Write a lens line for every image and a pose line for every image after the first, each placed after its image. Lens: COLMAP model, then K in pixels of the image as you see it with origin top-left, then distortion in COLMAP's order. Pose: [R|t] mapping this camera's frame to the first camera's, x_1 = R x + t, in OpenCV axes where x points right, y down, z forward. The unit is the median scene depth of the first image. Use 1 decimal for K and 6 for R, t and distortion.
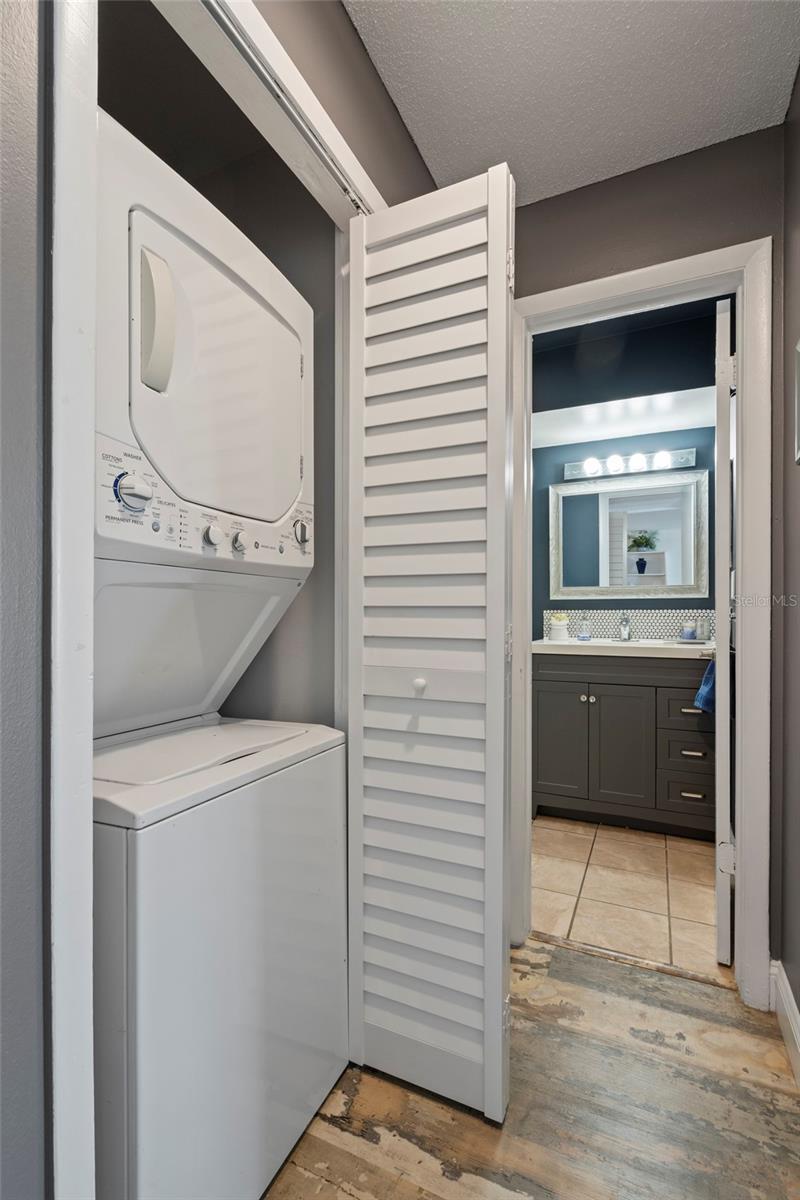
lens RADIAL K [[549.3, 0, 402.6], [0, 549.3, 607.2], [0, 0, 1]] dist [-0.005799, 0.003840]
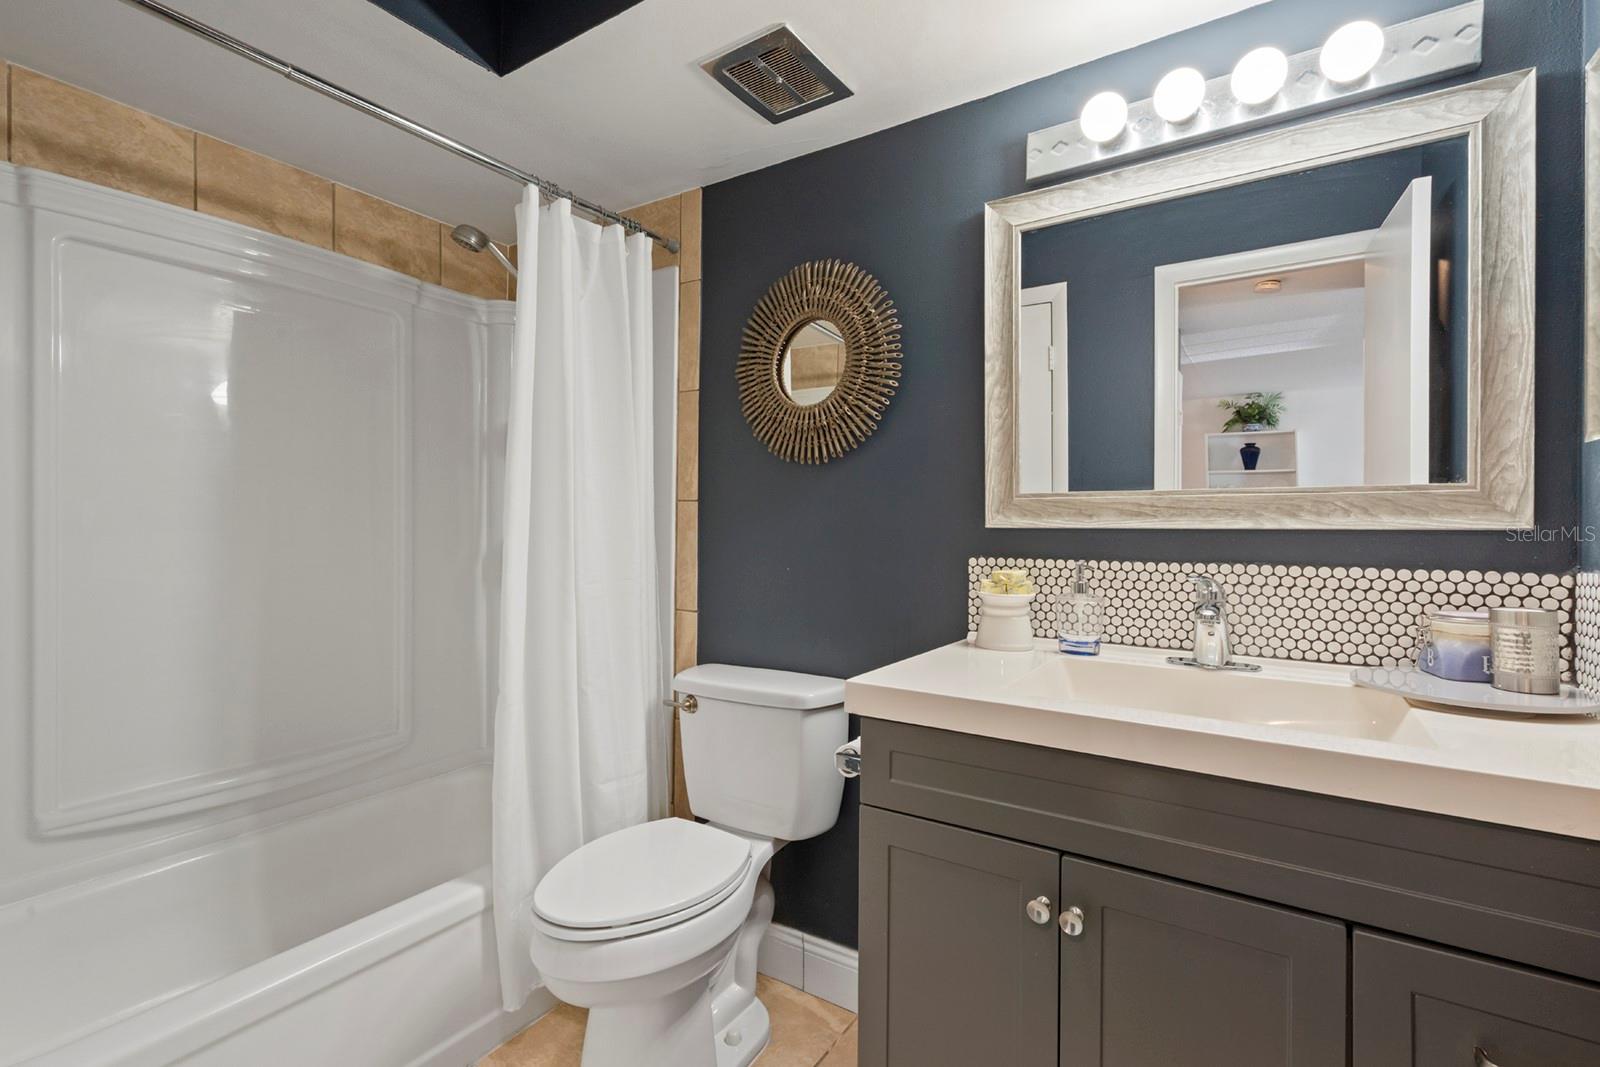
lens RADIAL K [[732.3, 0, 795.0], [0, 732.3, 520.8], [0, 0, 1]] dist [-0.005799, 0.003840]
pose [[0.989946, 0.005680, -0.141331, 0.214654], [-0.005666, 0.999984, 0.000497, -0.017917], [0.141332, 0.000309, 0.989962, 0.519696]]
